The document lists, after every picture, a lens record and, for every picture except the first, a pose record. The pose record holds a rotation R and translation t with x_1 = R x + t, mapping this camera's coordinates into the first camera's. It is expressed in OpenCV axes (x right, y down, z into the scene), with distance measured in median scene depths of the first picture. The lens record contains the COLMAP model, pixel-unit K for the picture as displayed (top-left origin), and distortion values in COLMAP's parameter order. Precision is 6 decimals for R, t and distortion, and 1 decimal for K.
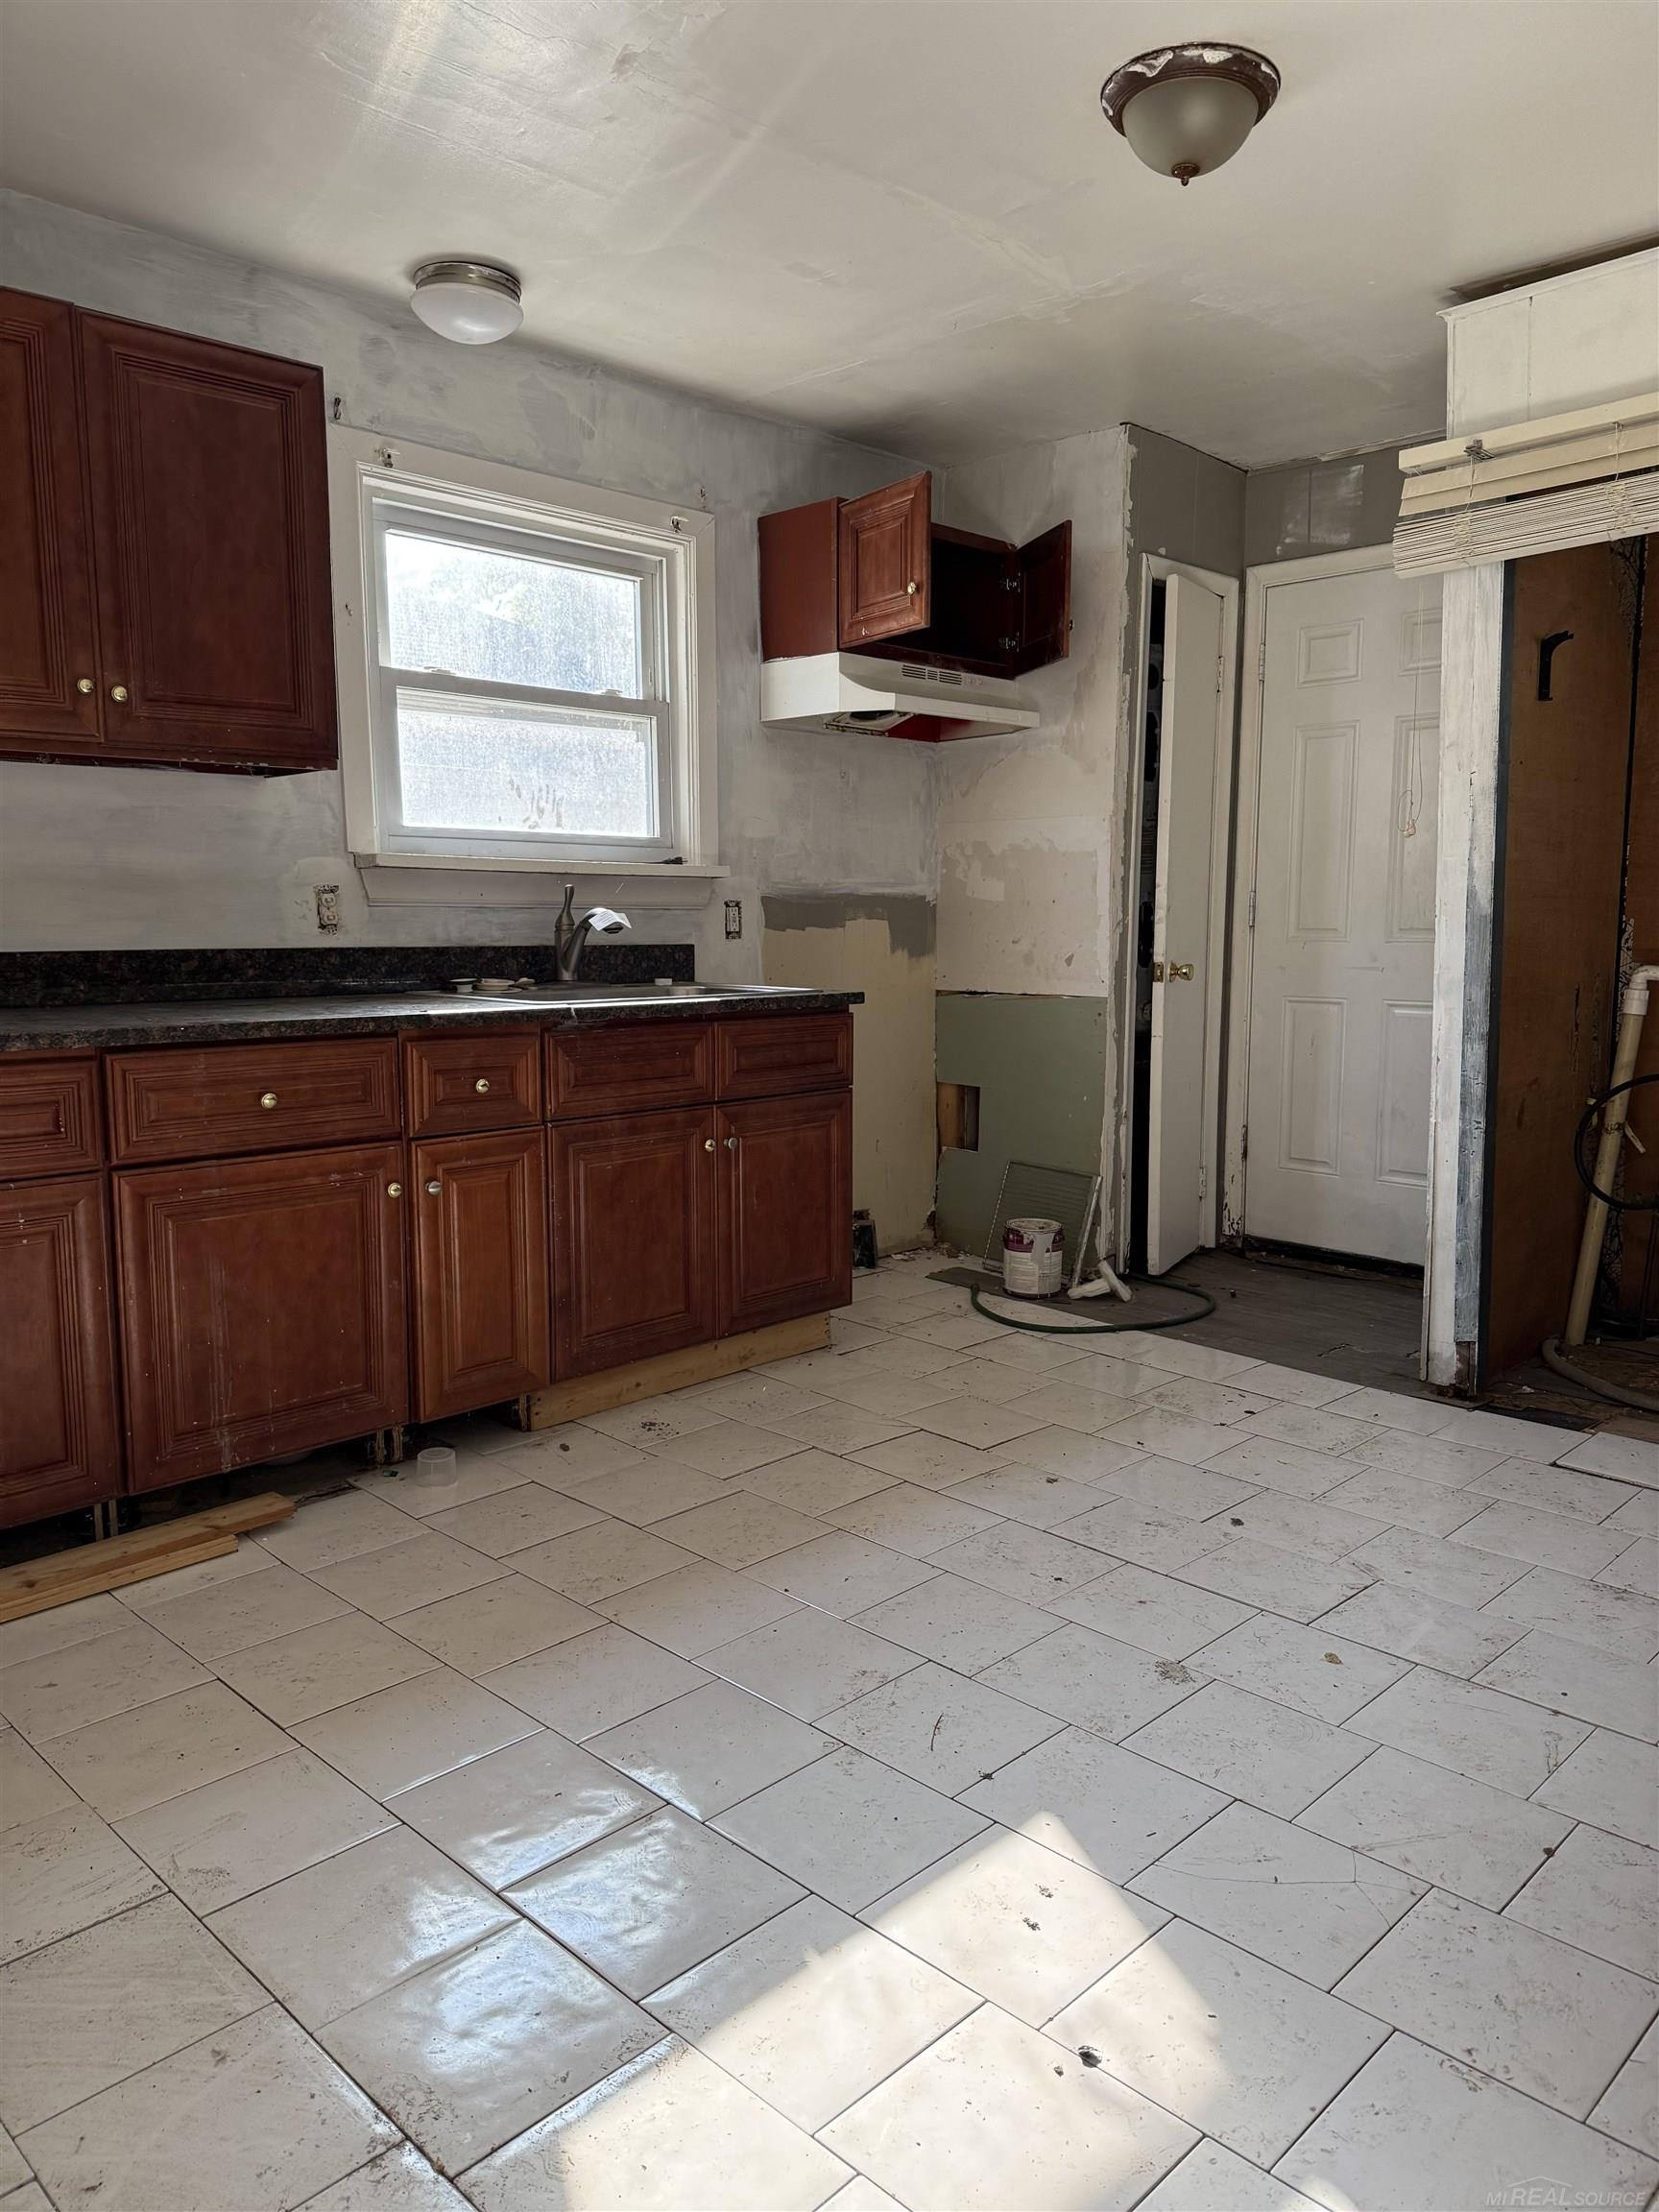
lens RADIAL K [[1556.7, 0, 829.5], [0, 1556.7, 1106.0], [0, 0, 1]] dist [0.104904, -0.151892]
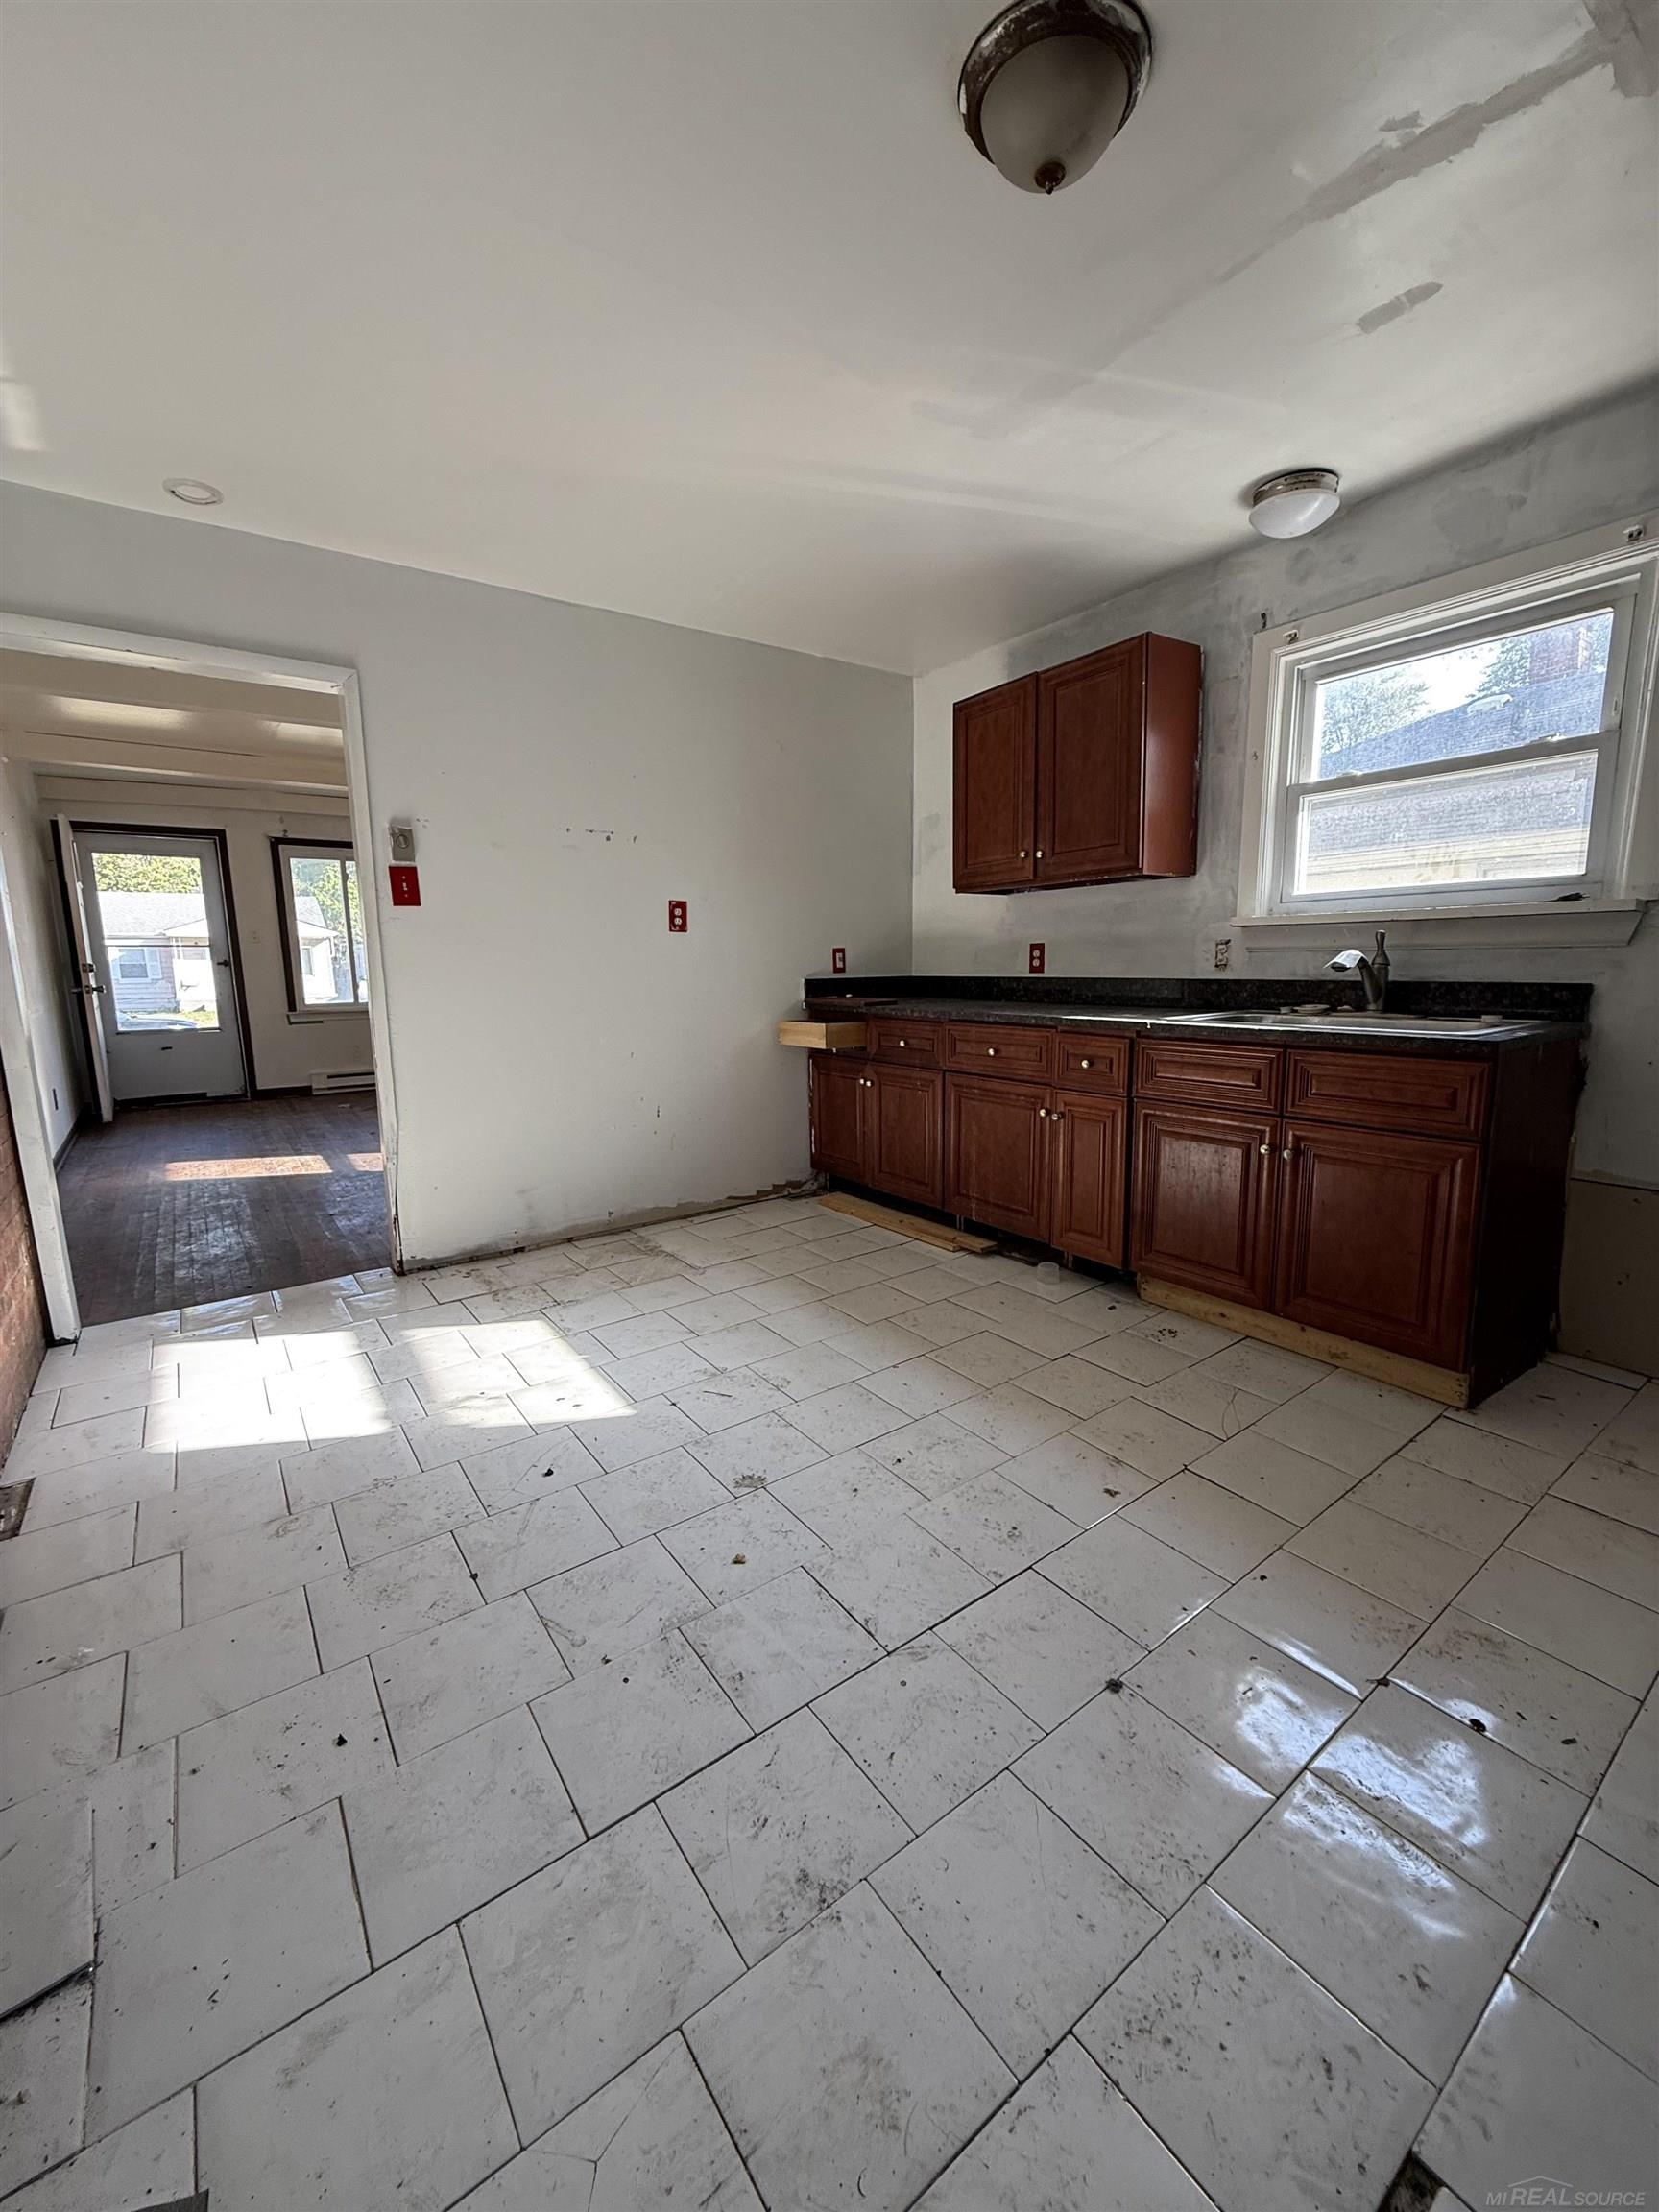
lens RADIAL K [[879.3, 0, 828.3], [0, 879.3, 1099.1], [0, 0, 1]] dist [-0.000353, 0.000217]
pose [[-0.167510, 0.153801, -0.973799, 0.684267], [-0.108169, 0.978925, 0.173218, -0.101137], [0.979918, 0.134351, -0.147344, 0.825966]]
